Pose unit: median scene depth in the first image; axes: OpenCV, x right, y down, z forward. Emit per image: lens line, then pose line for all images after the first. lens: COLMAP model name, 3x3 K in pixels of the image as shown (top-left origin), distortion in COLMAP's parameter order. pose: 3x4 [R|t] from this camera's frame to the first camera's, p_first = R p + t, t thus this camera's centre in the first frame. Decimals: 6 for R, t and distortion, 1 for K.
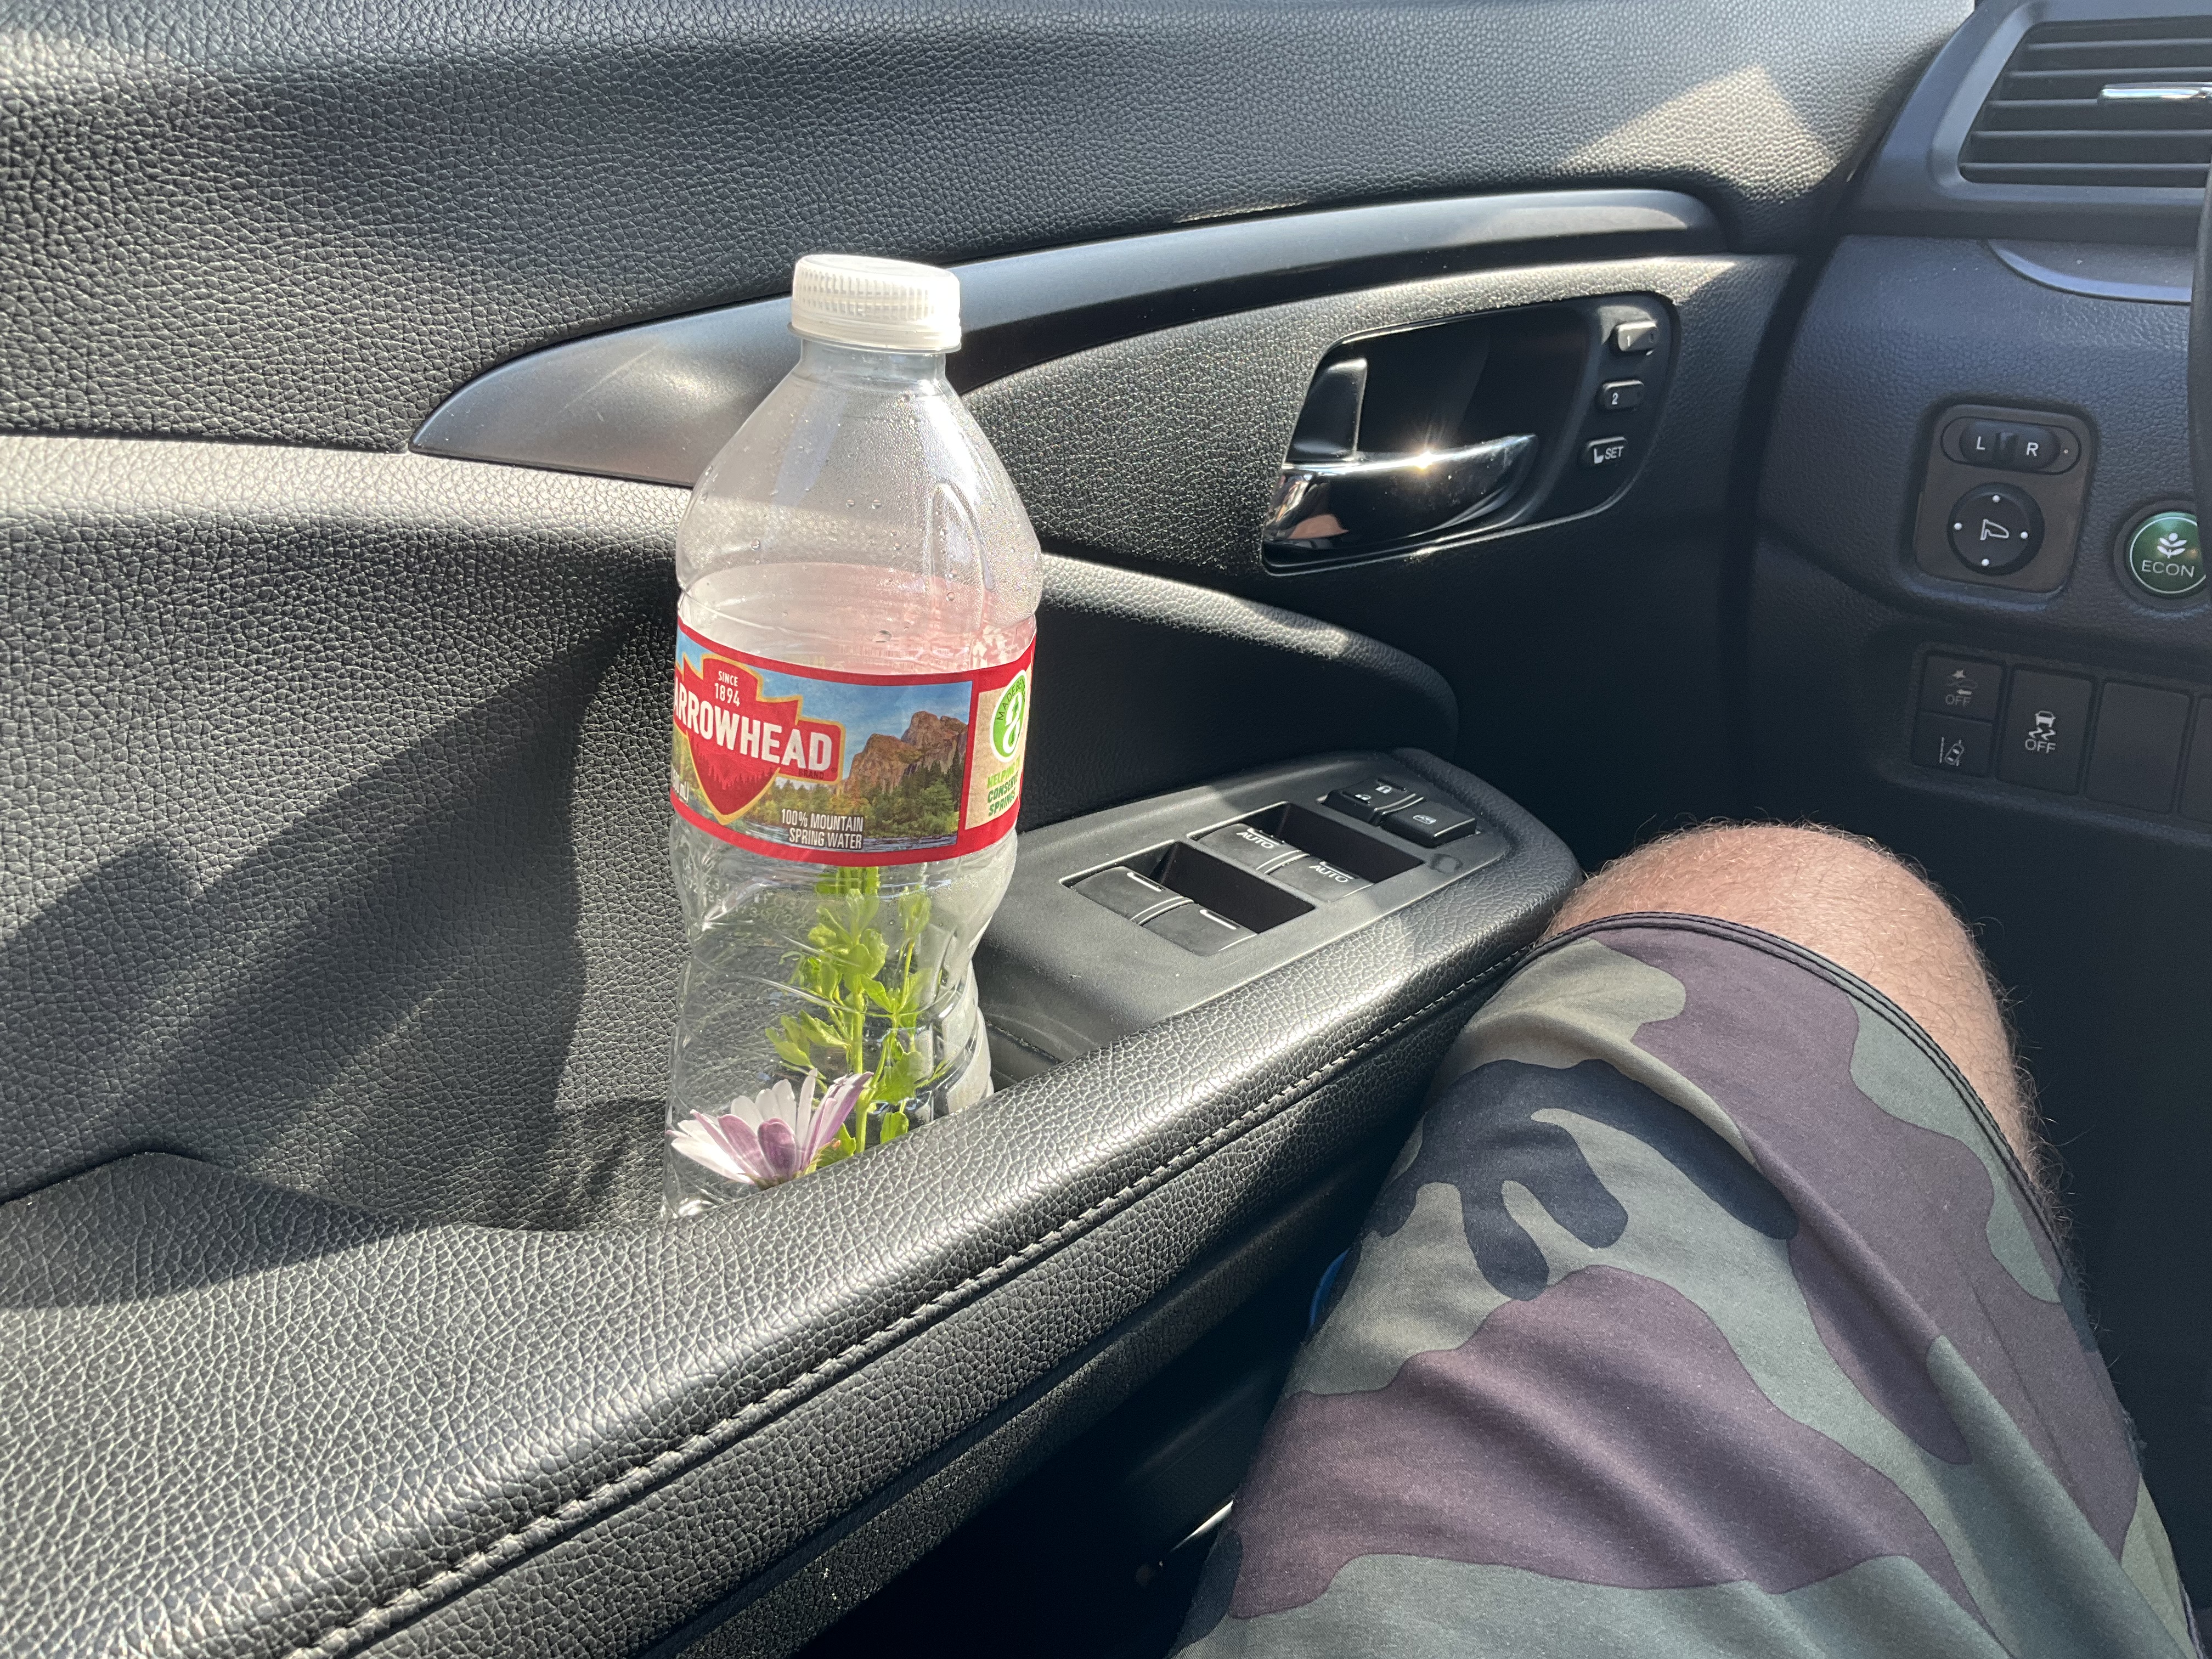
lens RADIAL K [[1855.3, 0, 1110.8], [0, 1855.3, 825.6], [0, 0, 1]] dist [0.073585, -0.005074]
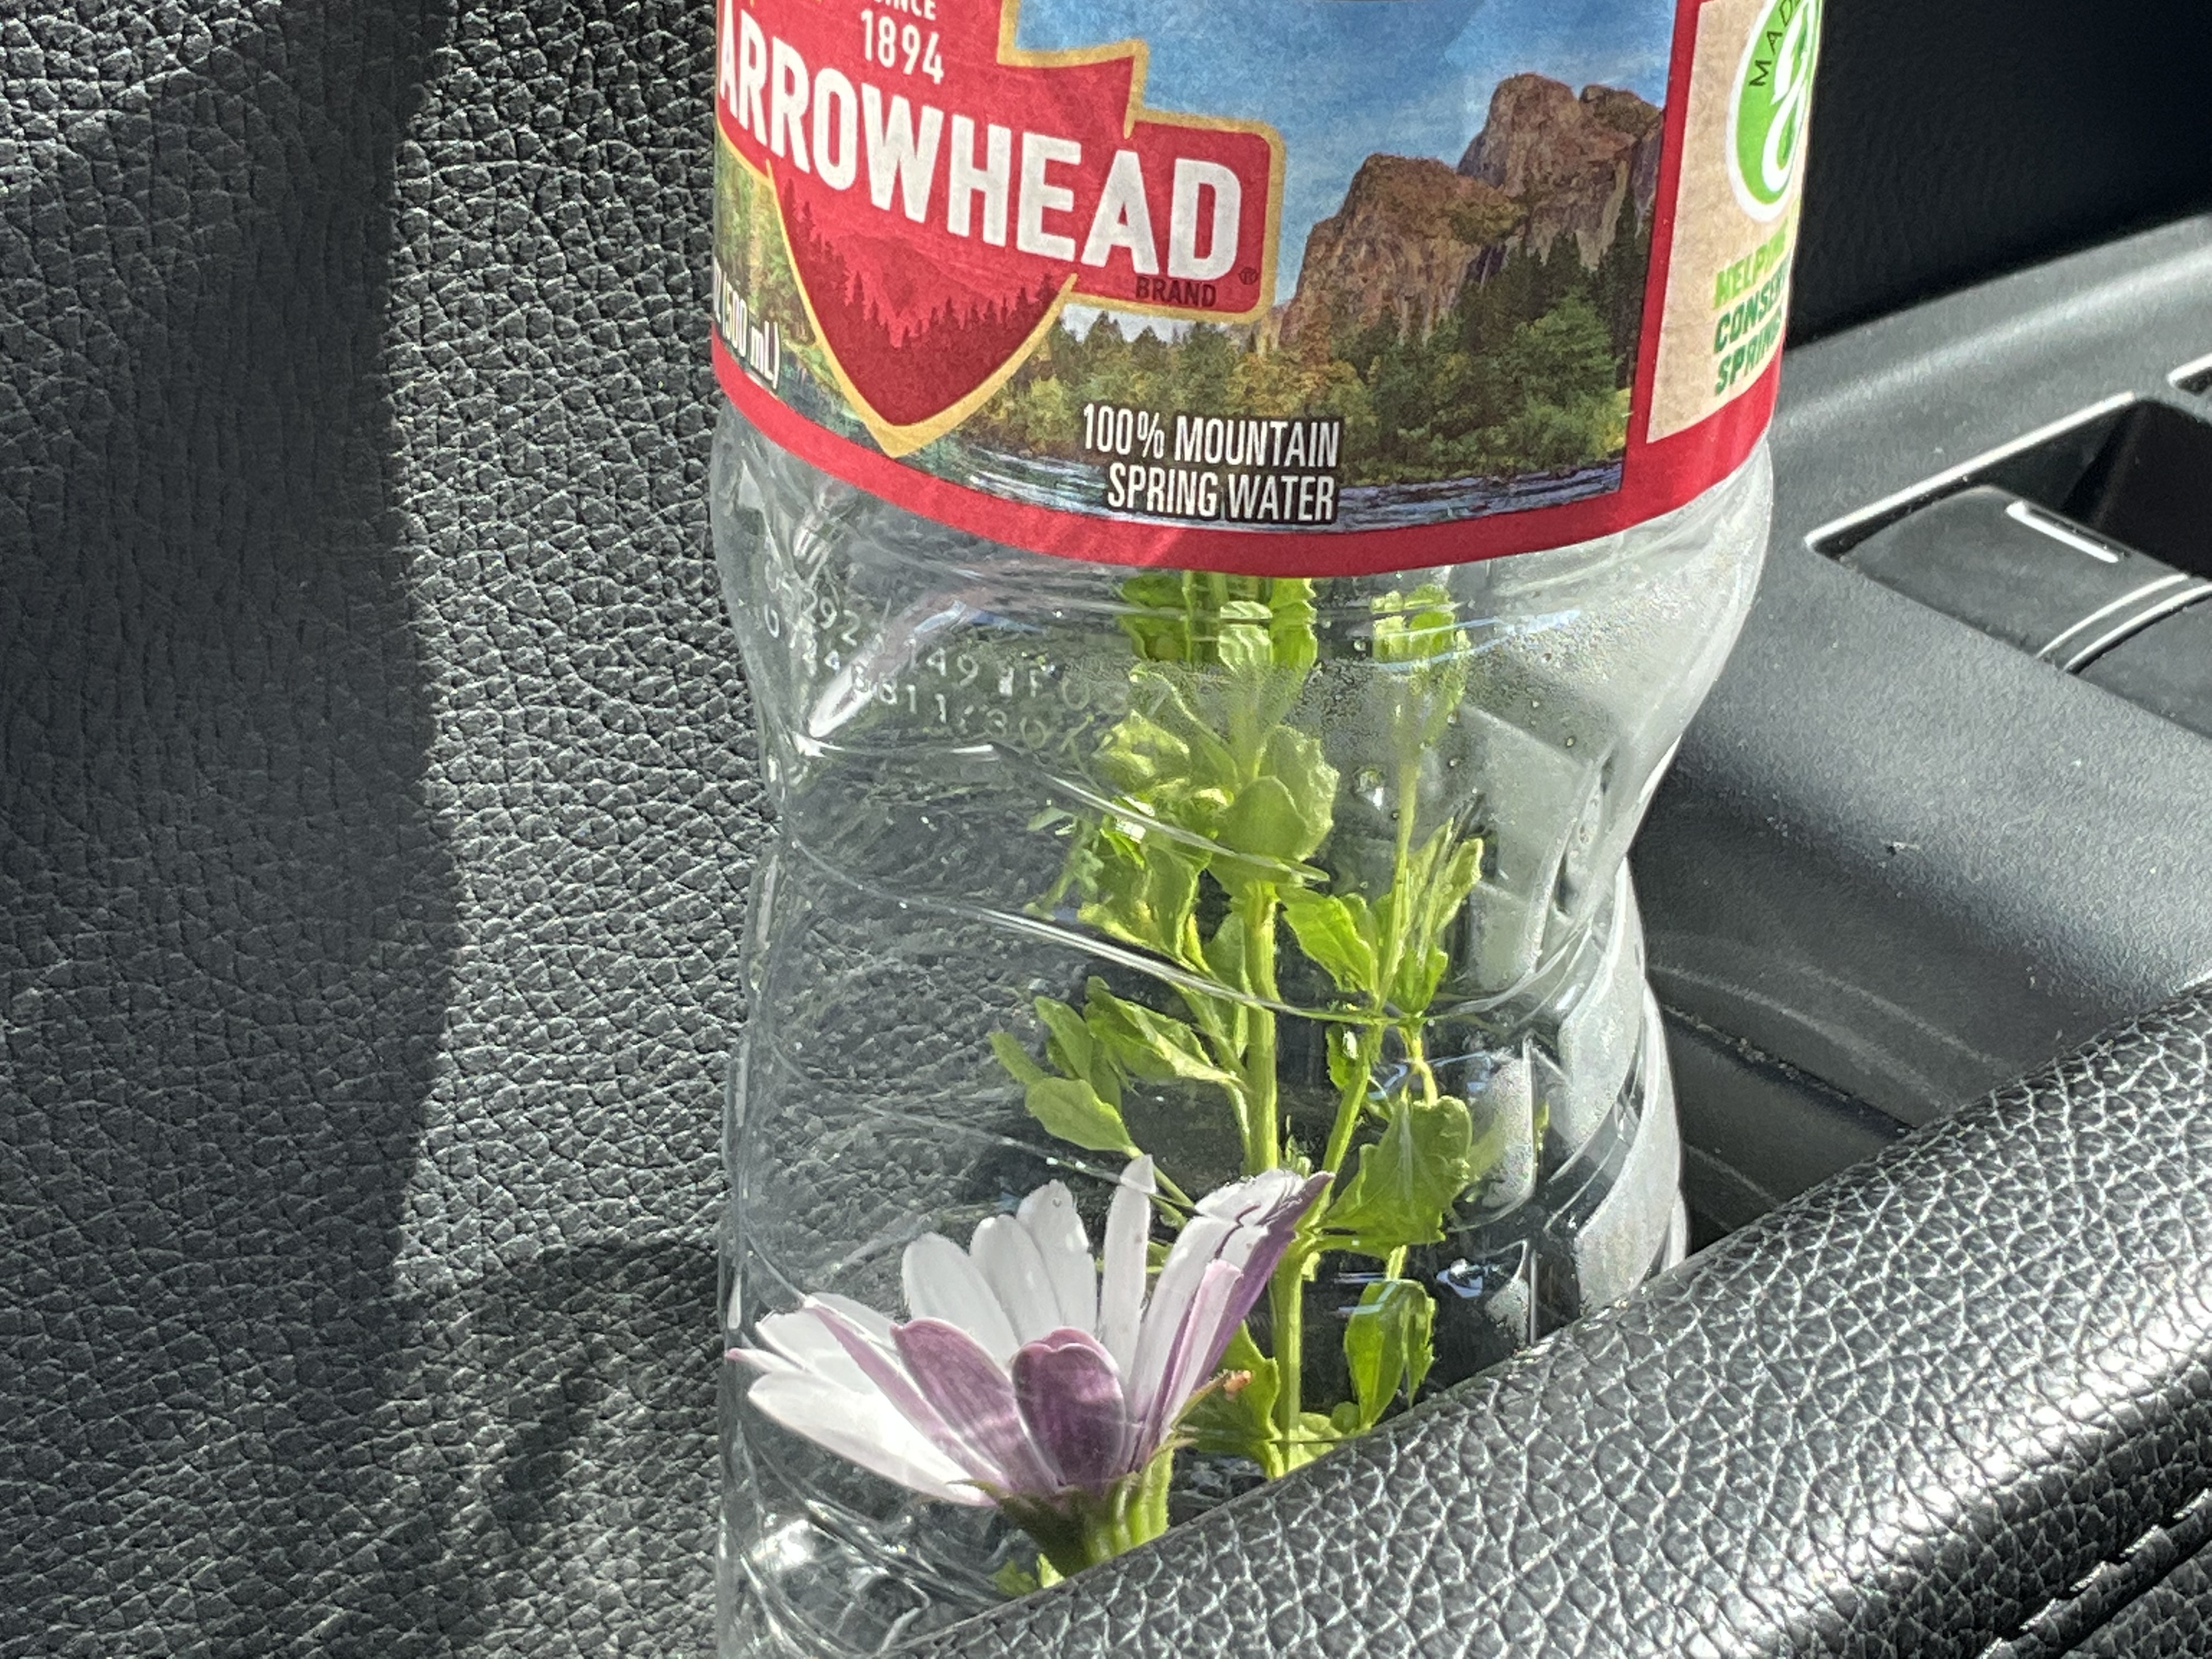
lens RADIAL K [[4840.3, 0, 1104.6], [0, 4840.3, 831.3], [0, 0, 1]] dist [0.083648, 0.000000]
pose [[0.994807, -0.024456, -0.098795, -0.086021], [0.035936, 0.992581, 0.116151, -0.029834], [0.095221, -0.119098, 0.988306, 0.162690]]
